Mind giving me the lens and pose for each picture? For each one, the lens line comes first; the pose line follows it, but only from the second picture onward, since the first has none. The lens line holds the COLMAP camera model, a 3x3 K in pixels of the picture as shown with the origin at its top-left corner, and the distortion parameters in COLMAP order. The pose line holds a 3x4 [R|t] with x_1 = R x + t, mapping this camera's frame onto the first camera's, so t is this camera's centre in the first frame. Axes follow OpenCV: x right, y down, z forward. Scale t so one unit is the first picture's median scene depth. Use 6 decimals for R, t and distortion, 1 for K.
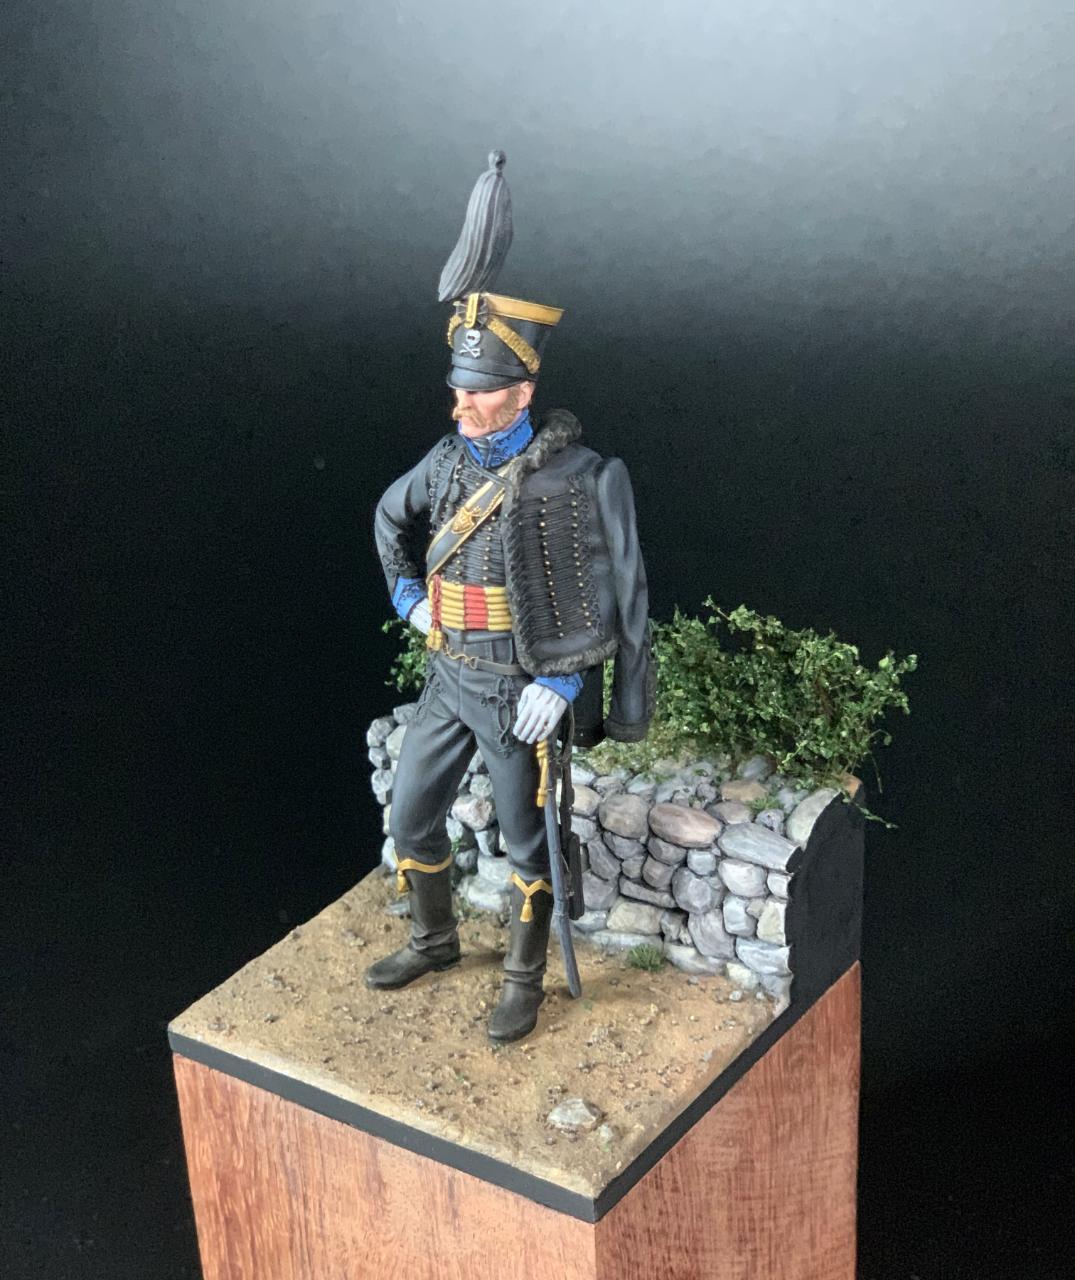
lens RADIAL K [[2231.8, 0, 600.3], [0, 2231.8, 689.9], [0, 0, 1]] dist [-0.170985, 0.000000]
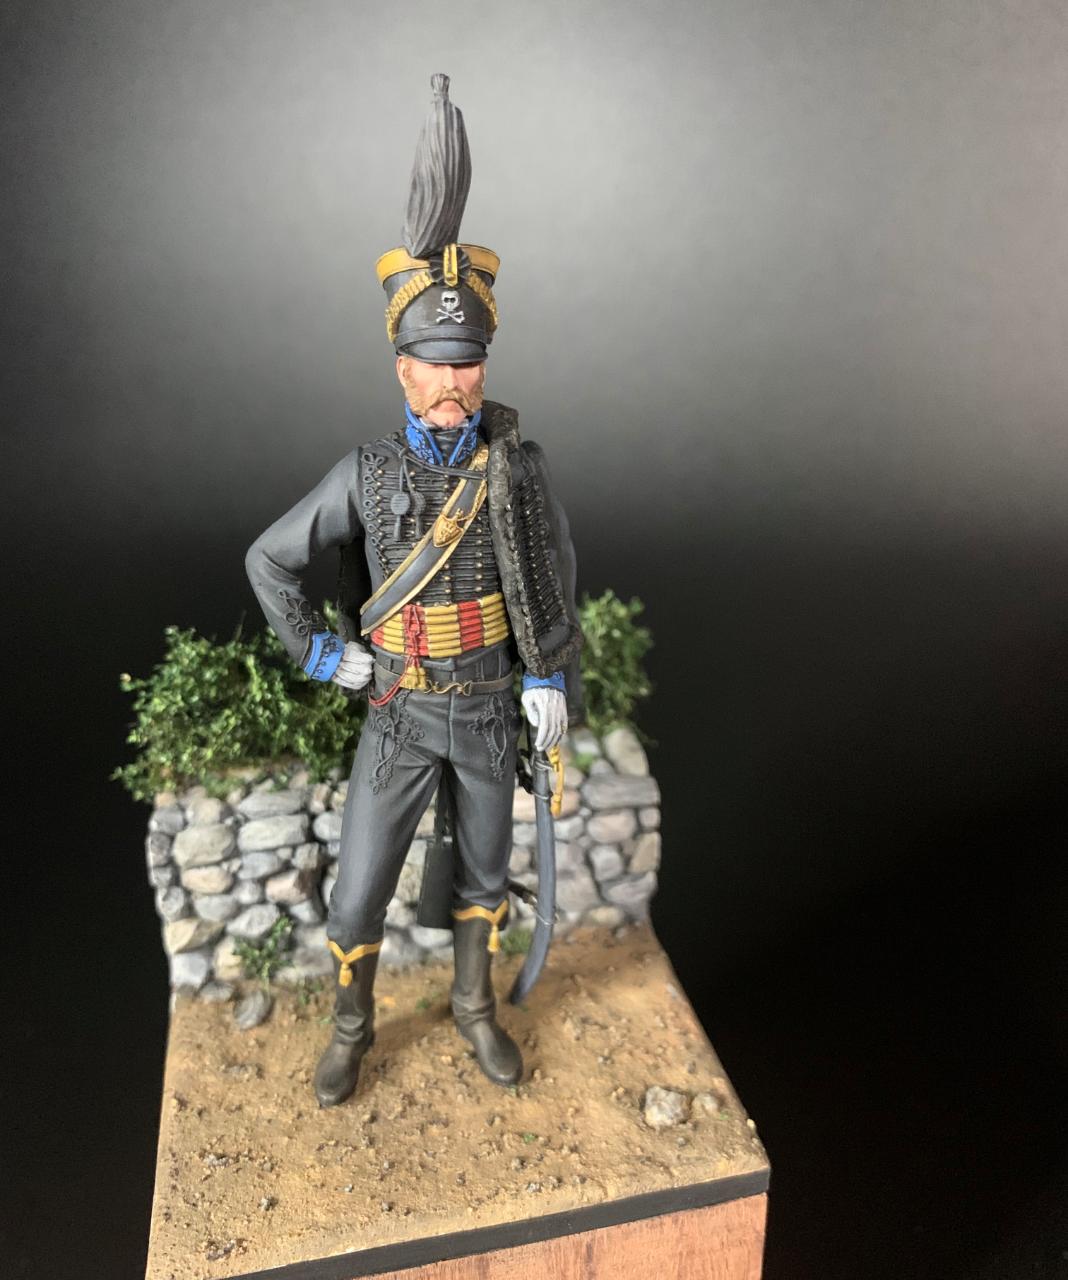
lens RADIAL K [[1151.7, 0, 537.8], [0, 1151.7, 650.3], [0, 0, 1]] dist [0.026981, -0.124136]
pose [[0.685428, -0.264856, 0.678263, -0.324339], [0.308276, 0.949452, 0.059220, -0.042844], [-0.659663, 0.168501, 0.732429, 0.600666]]
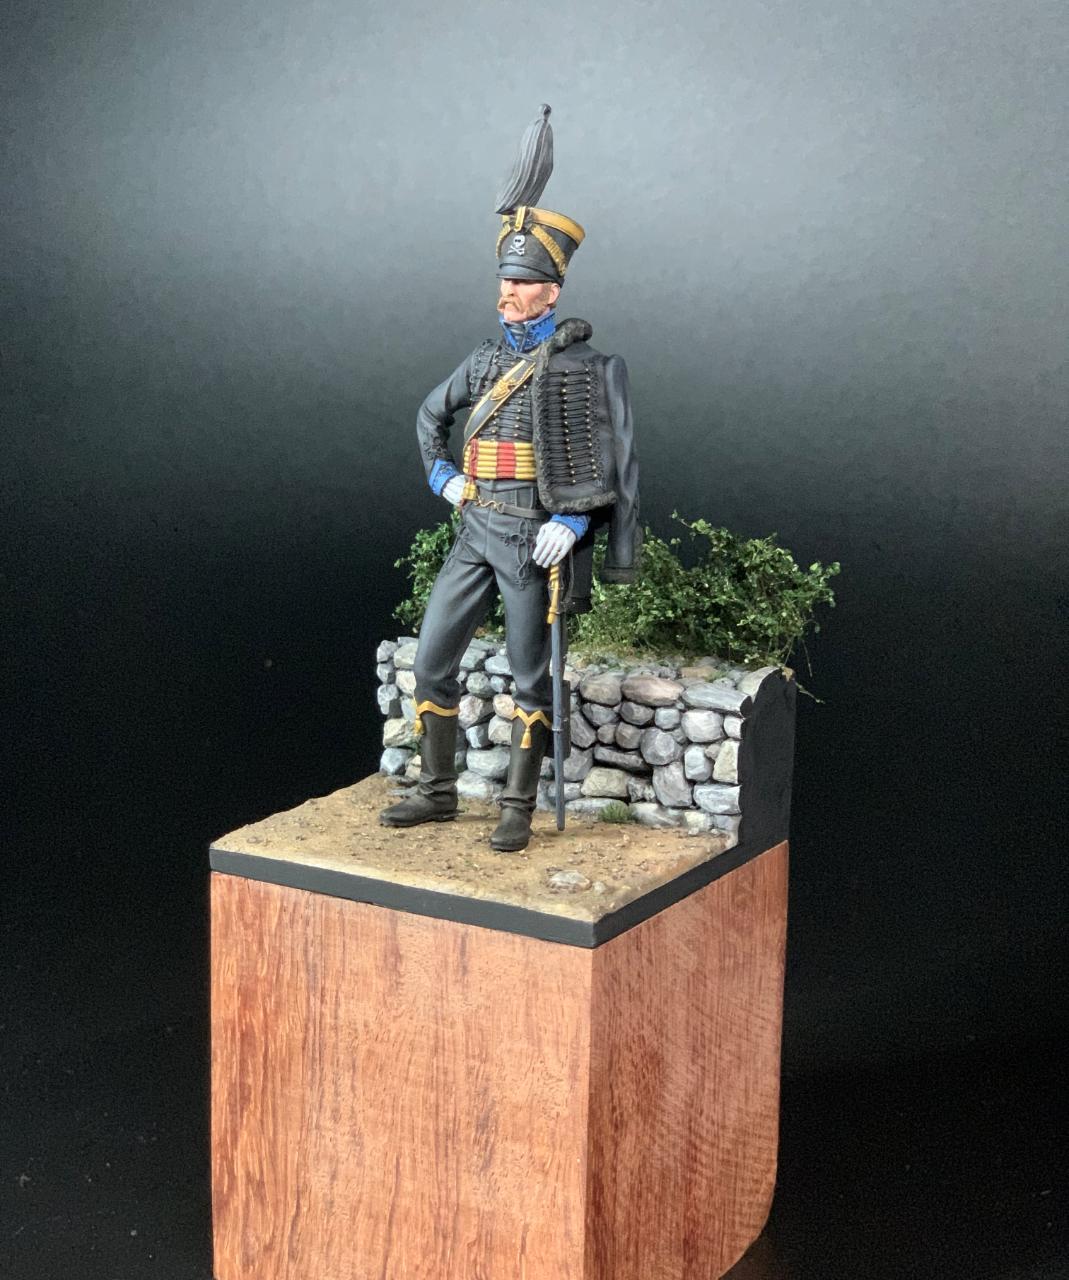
lens RADIAL K [[2231.8, 0, 588.3], [0, 2231.8, 671.7], [0, 0, 1]] dist [-0.170985, 0.000000]
pose [[0.995509, 0.041148, 0.085255, -0.103912], [-0.018462, 0.967689, -0.251470, 0.366240], [-0.092848, 0.248766, 0.964103, -0.176647]]
